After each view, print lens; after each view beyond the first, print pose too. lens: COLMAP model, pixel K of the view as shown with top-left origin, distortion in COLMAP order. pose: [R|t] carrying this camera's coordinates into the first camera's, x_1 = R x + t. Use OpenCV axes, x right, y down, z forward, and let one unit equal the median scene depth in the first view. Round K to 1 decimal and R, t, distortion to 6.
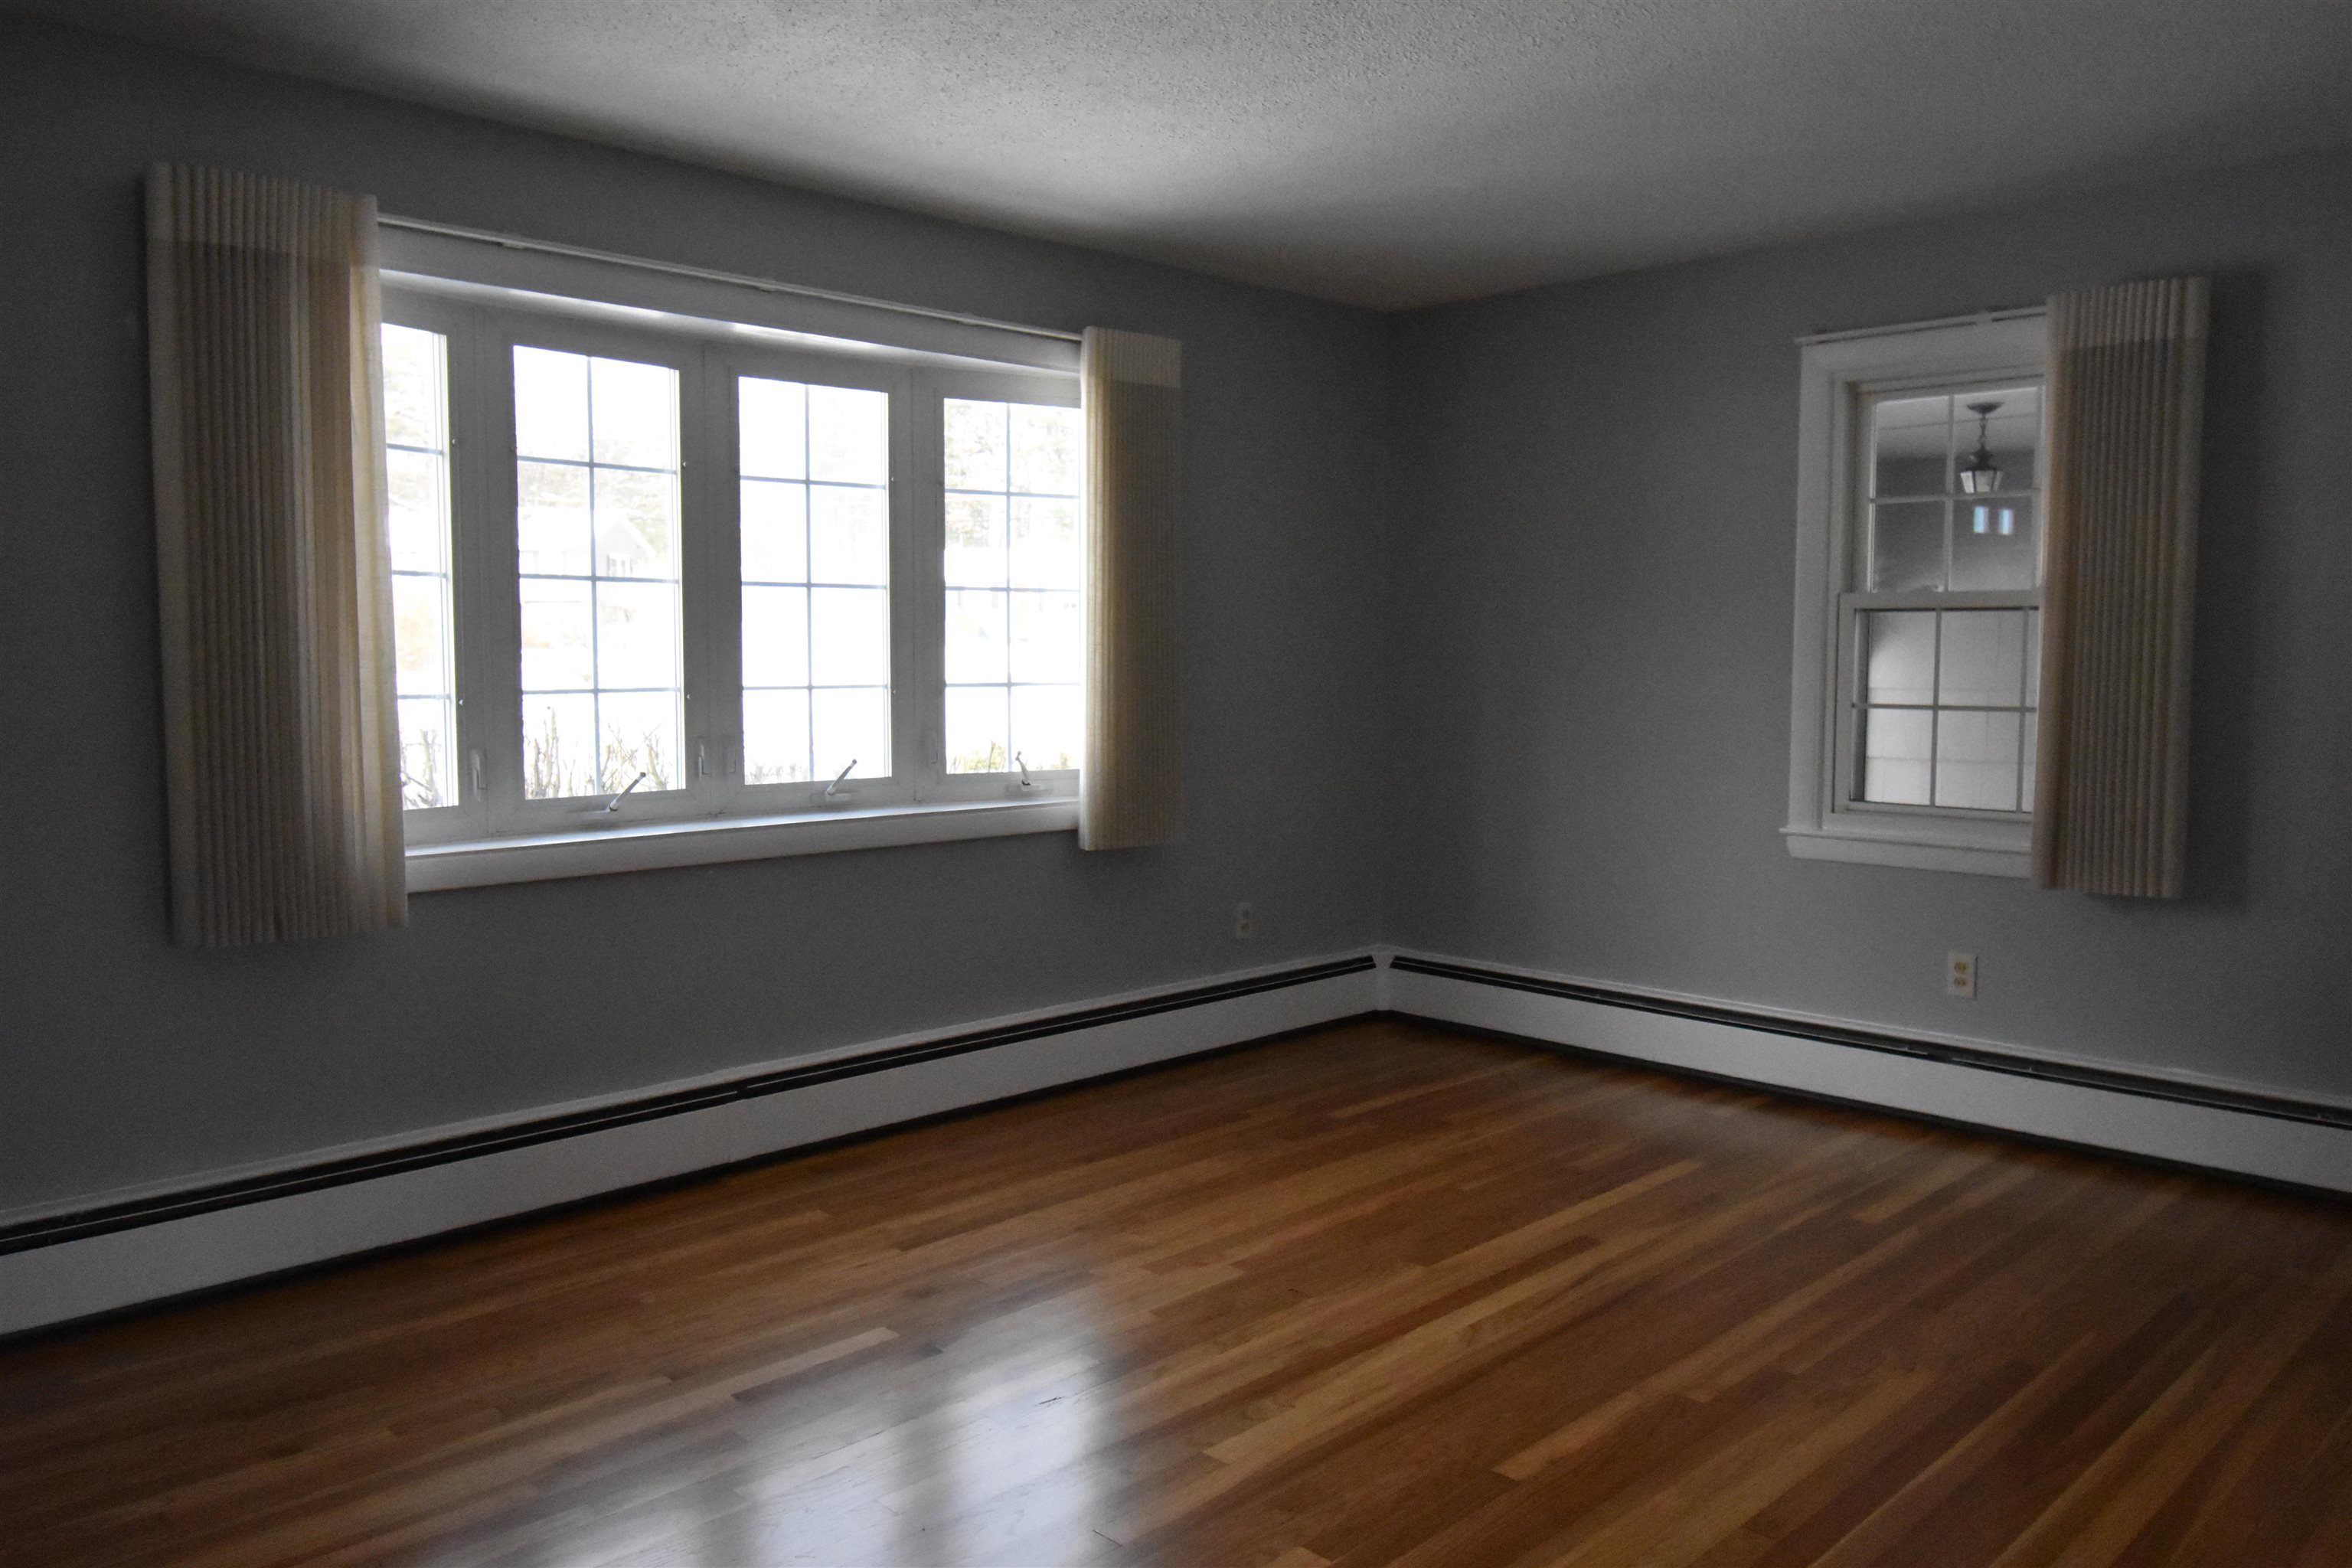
lens RADIAL K [[1666.1, 0, 1176.0], [0, 1666.1, 784.0], [0, 0, 1]] dist [0.002029, 0.001582]
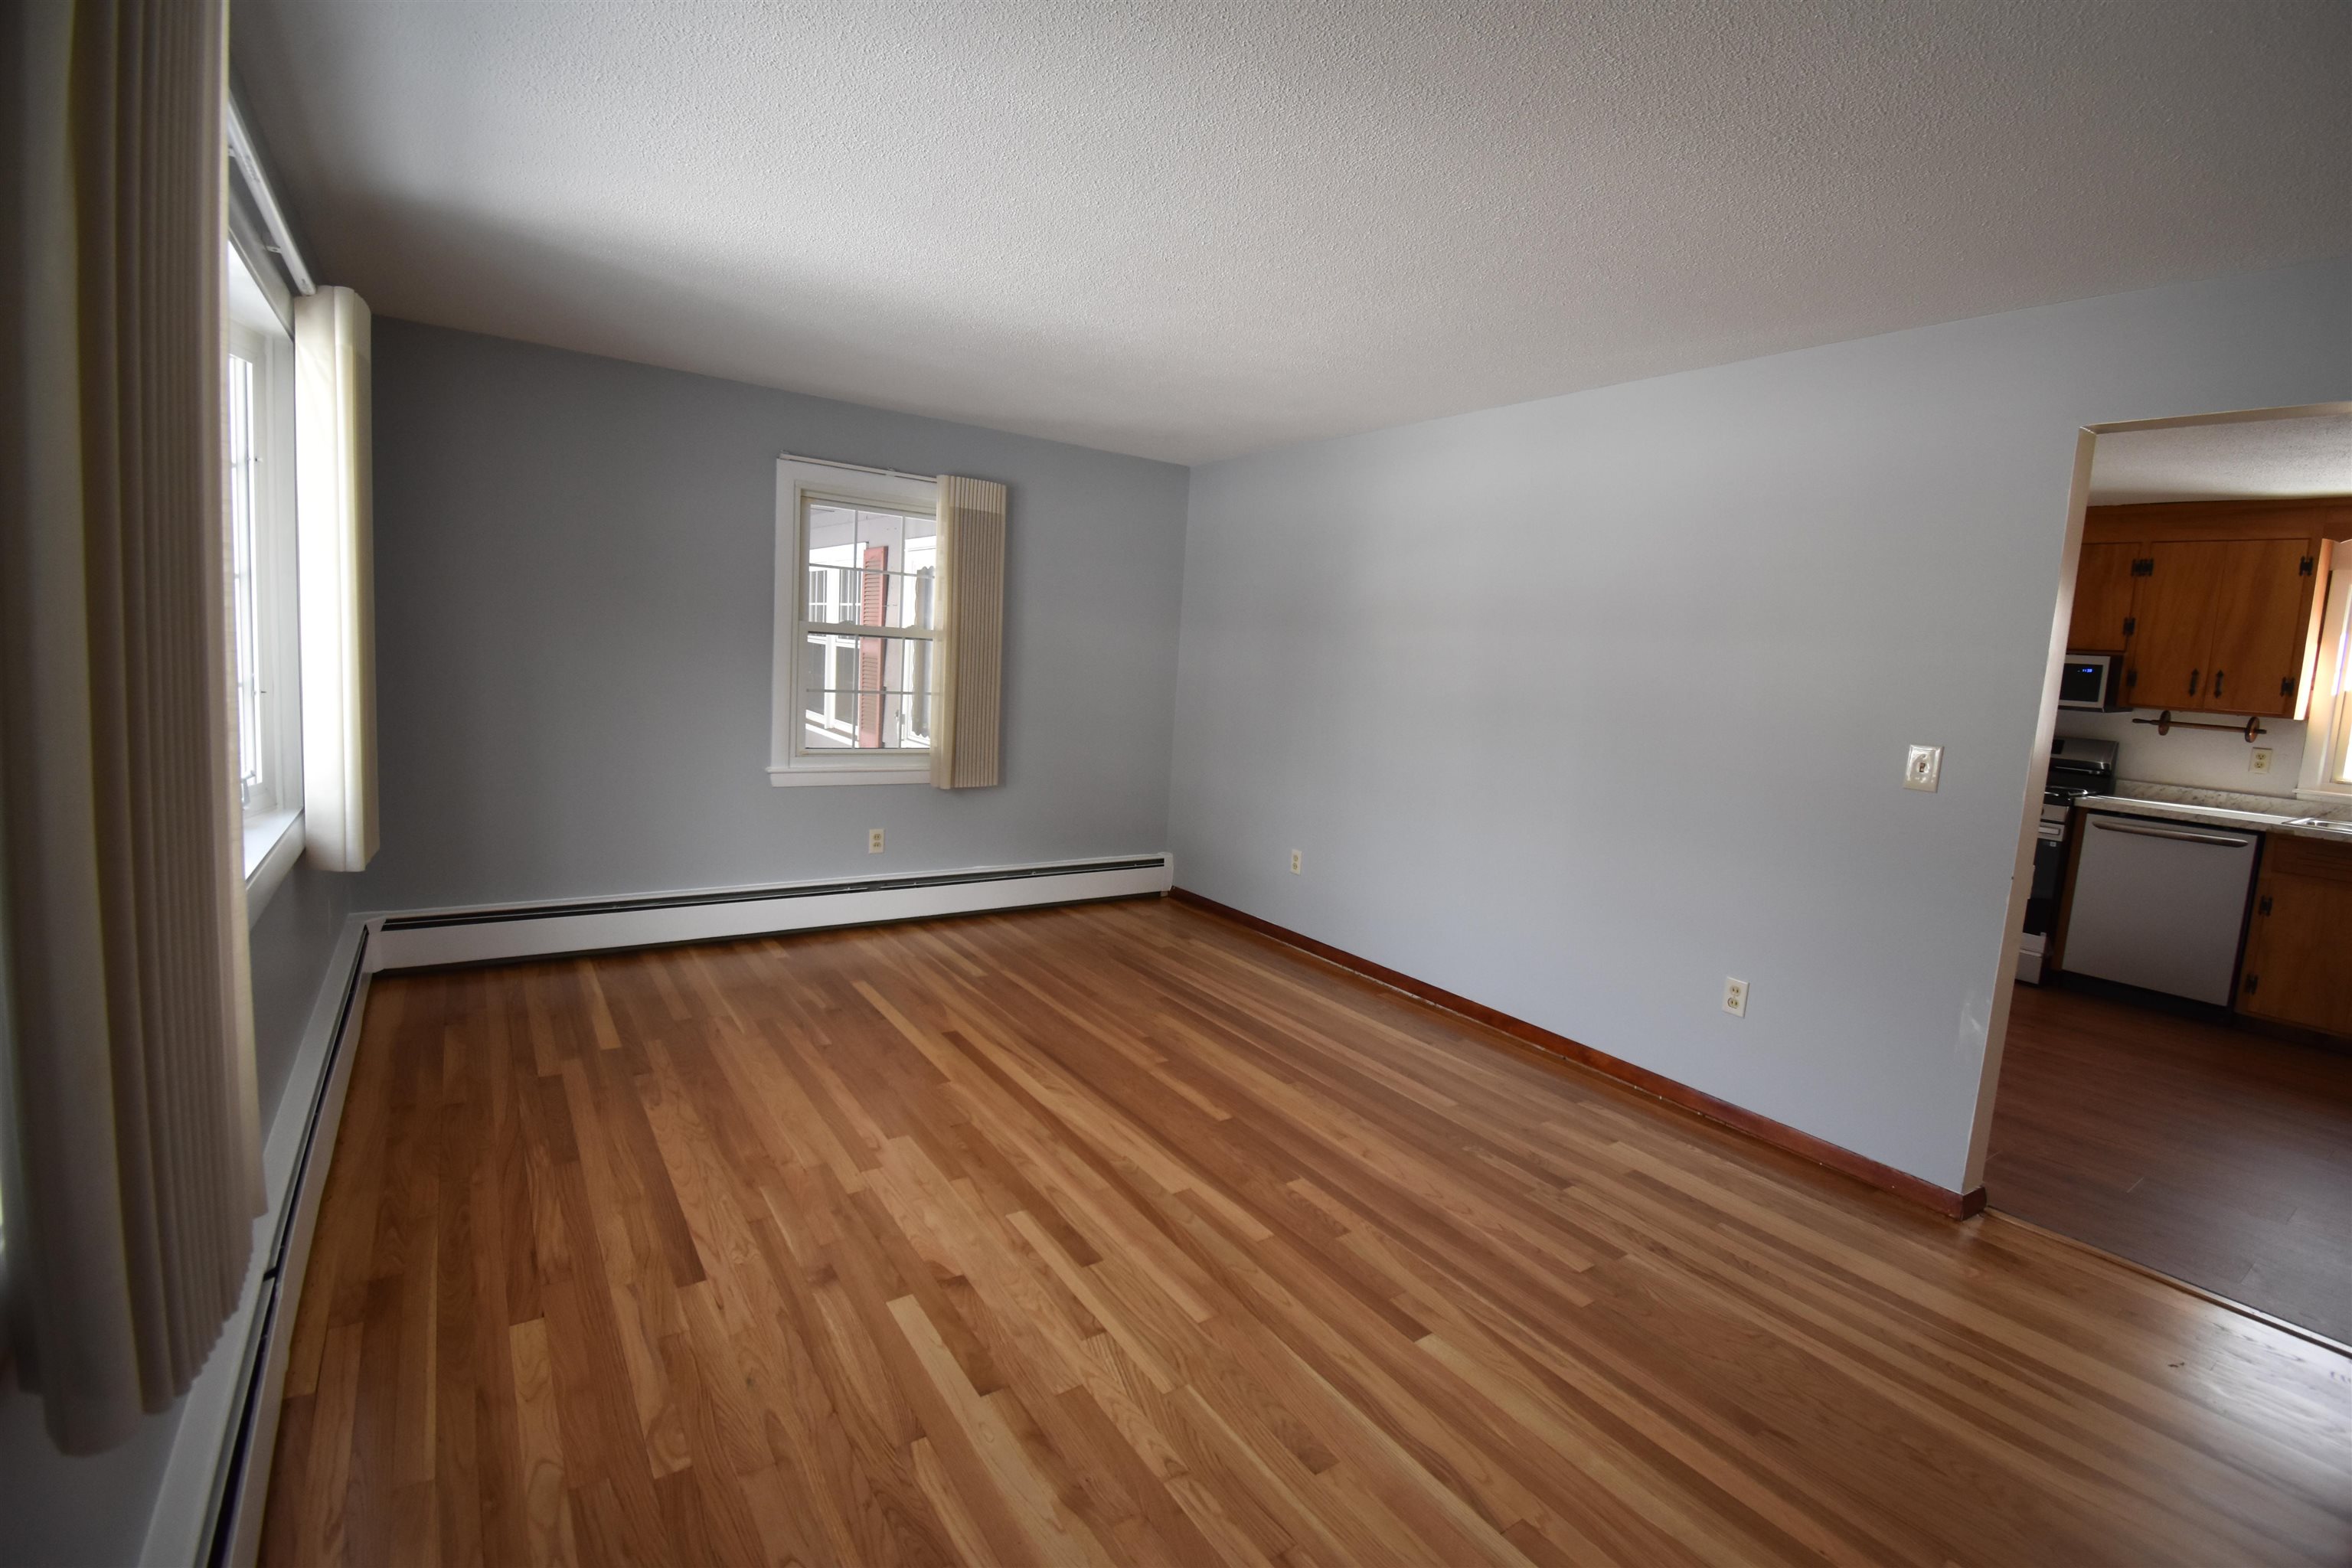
lens RADIAL K [[1032.4, 0, 1178.1], [0, 1032.4, 761.9], [0, 0, 1]] dist [0.019620, 0.000029]
pose [[0.166883, -0.098615, 0.981033, -0.627490], [0.006042, 0.995069, 0.098998, -0.088170], [-0.985958, -0.010594, 0.166656, 0.534646]]
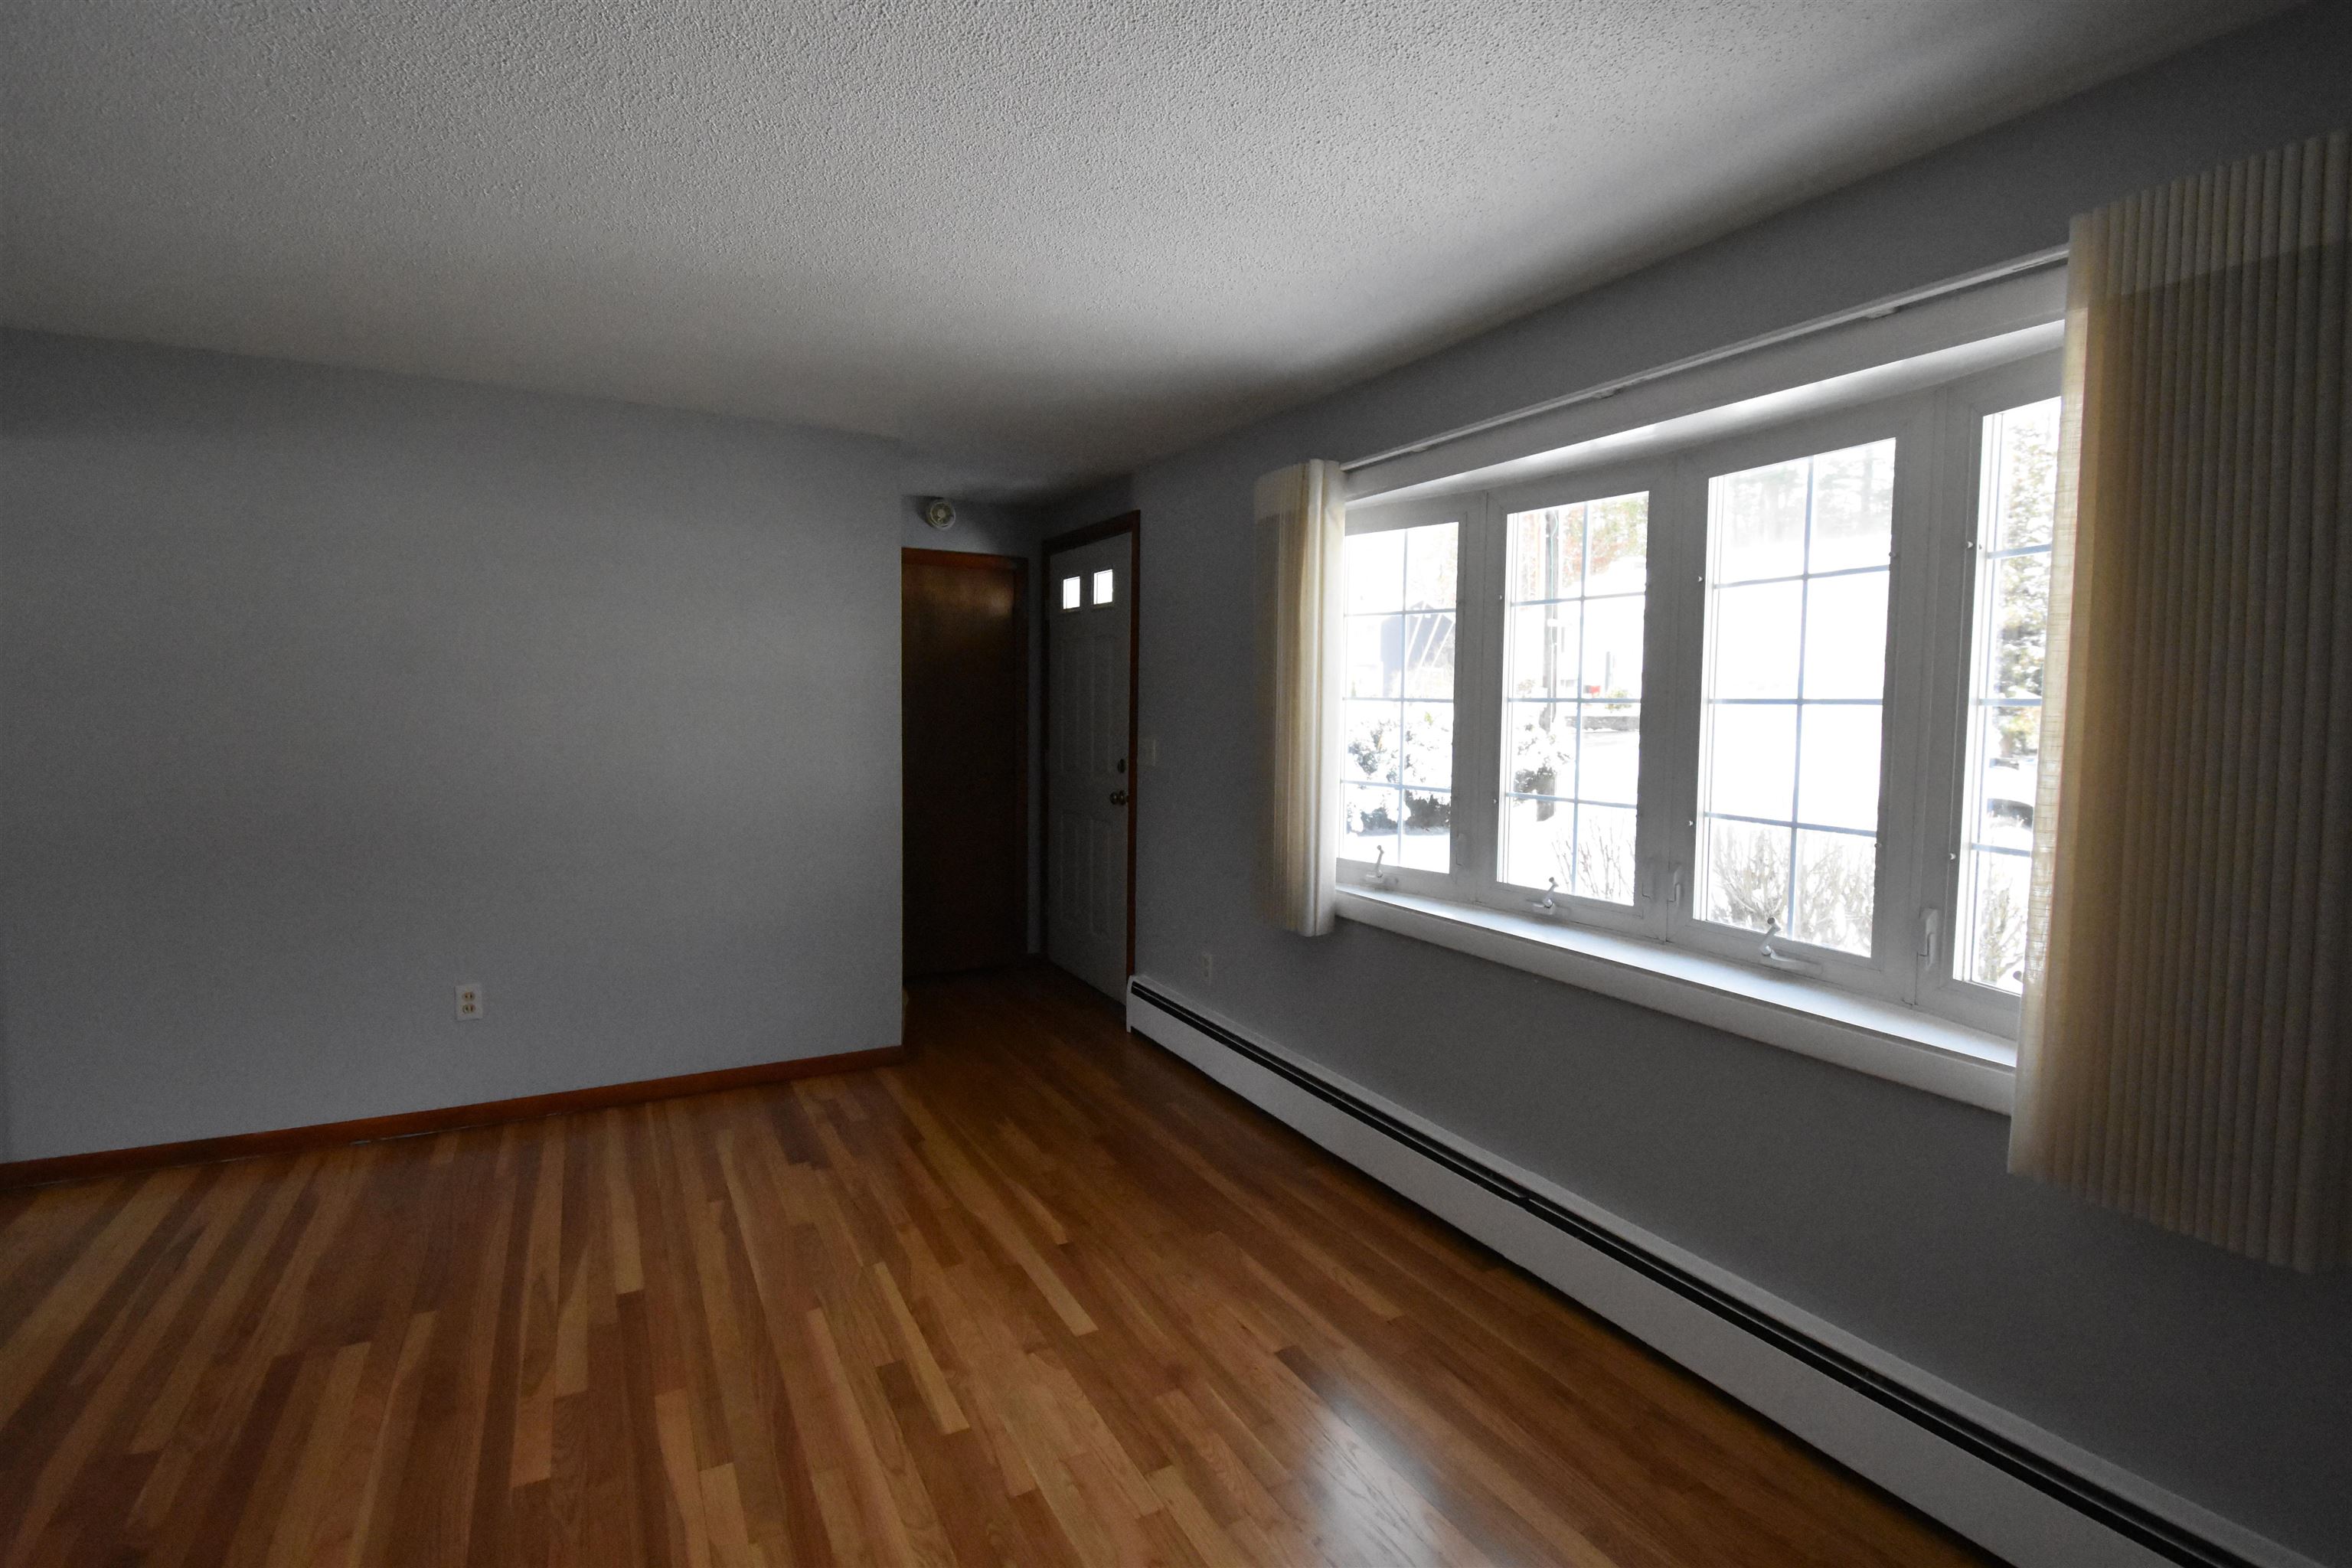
lens RADIAL K [[1032.4, 0, 1178.1], [0, 1032.4, 761.9], [0, 0, 1]] dist [0.019620, 0.000029]
pose [[-0.264734, 0.052921, -0.962868, 0.407394], [-0.074624, 0.994375, 0.075170, -0.118637], [0.961430, 0.091753, -0.259295, 0.946206]]
